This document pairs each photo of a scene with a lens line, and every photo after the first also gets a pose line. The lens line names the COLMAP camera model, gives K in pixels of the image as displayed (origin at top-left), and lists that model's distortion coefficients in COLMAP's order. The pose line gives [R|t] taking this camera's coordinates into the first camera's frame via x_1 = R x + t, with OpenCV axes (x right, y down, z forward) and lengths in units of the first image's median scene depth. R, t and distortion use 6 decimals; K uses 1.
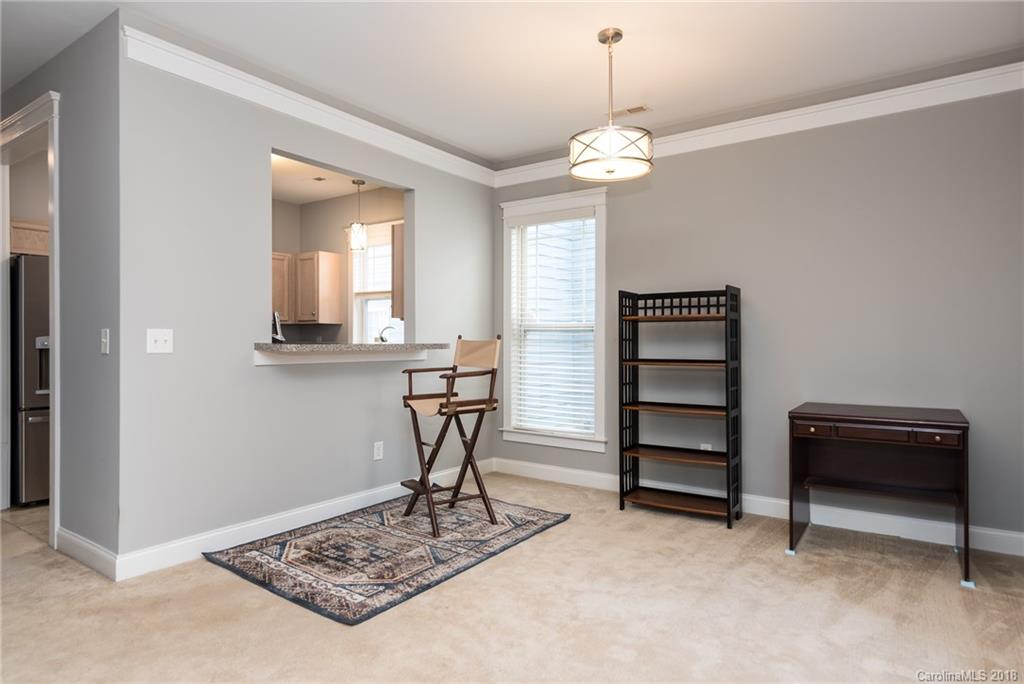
lens RADIAL K [[589.5, 0, 492.9], [0, 589.5, 341.9], [0, 0, 1]] dist [0.010022, -0.001389]
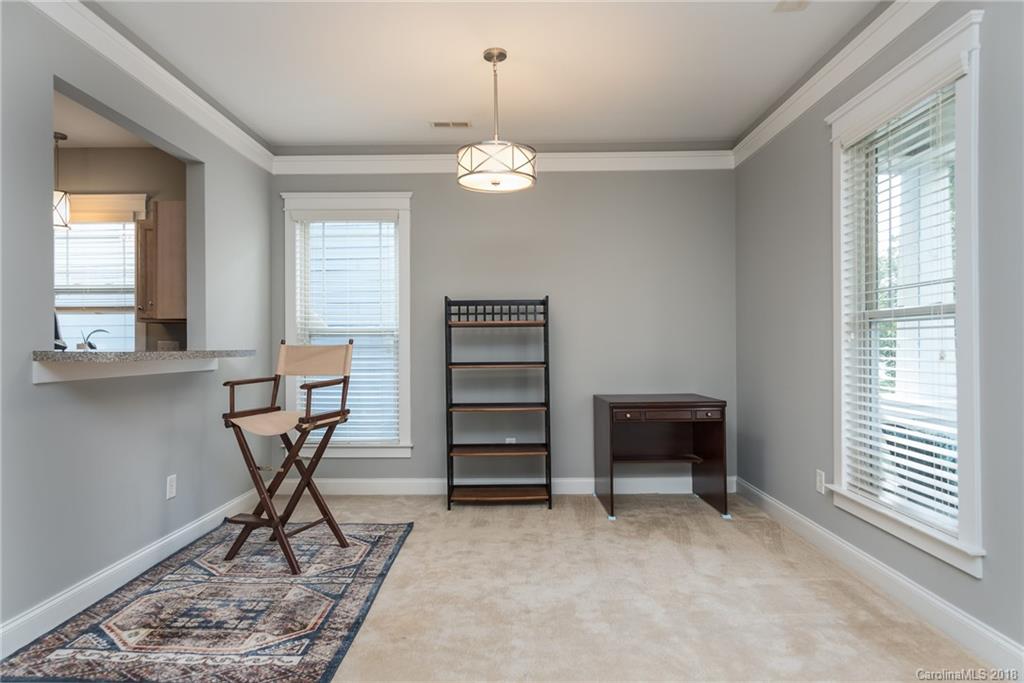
lens RADIAL K [[589.5, 0, 508.3], [0, 589.5, 342.1], [0, 0, 1]] dist [0.010022, -0.001389]
pose [[0.823855, -0.002627, 0.566794, -0.330016], [0.008314, 0.999938, -0.007451, 0.001234], [-0.566739, 0.010851, 0.823826, 0.110176]]
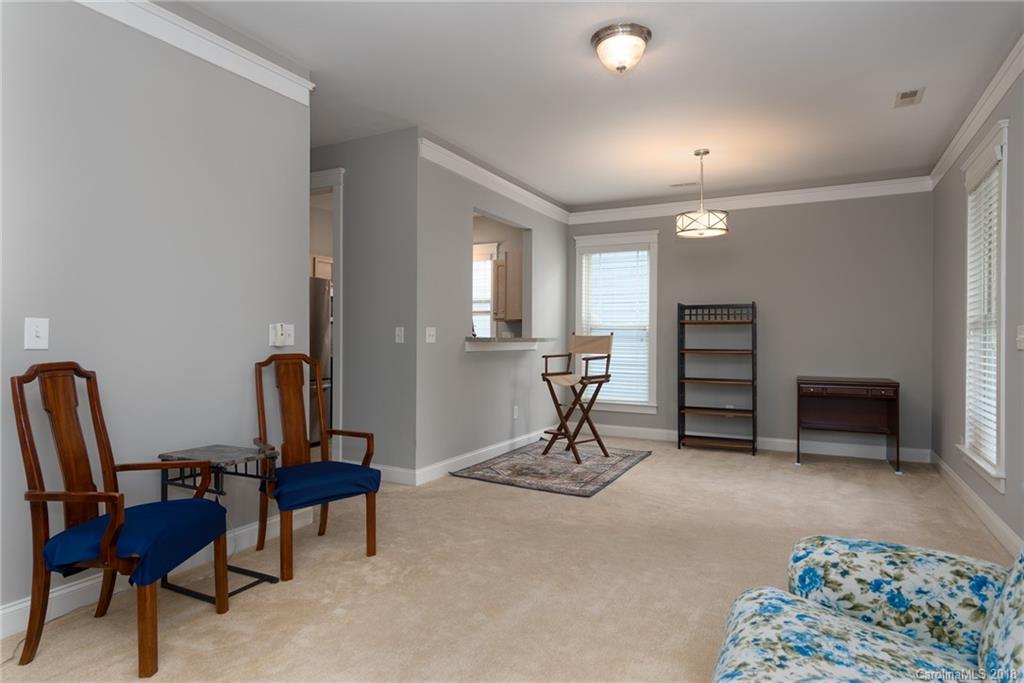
lens RADIAL K [[552.5, 0, 516.2], [0, 552.5, 337.3], [0, 0, 1]] dist [0.007794, 0.001702]
pose [[0.991426, 0.005087, 0.130570, -0.449136], [-0.004876, 0.999986, -0.001935, 0.004969], [-0.130578, 0.001282, 0.991437, -0.406499]]
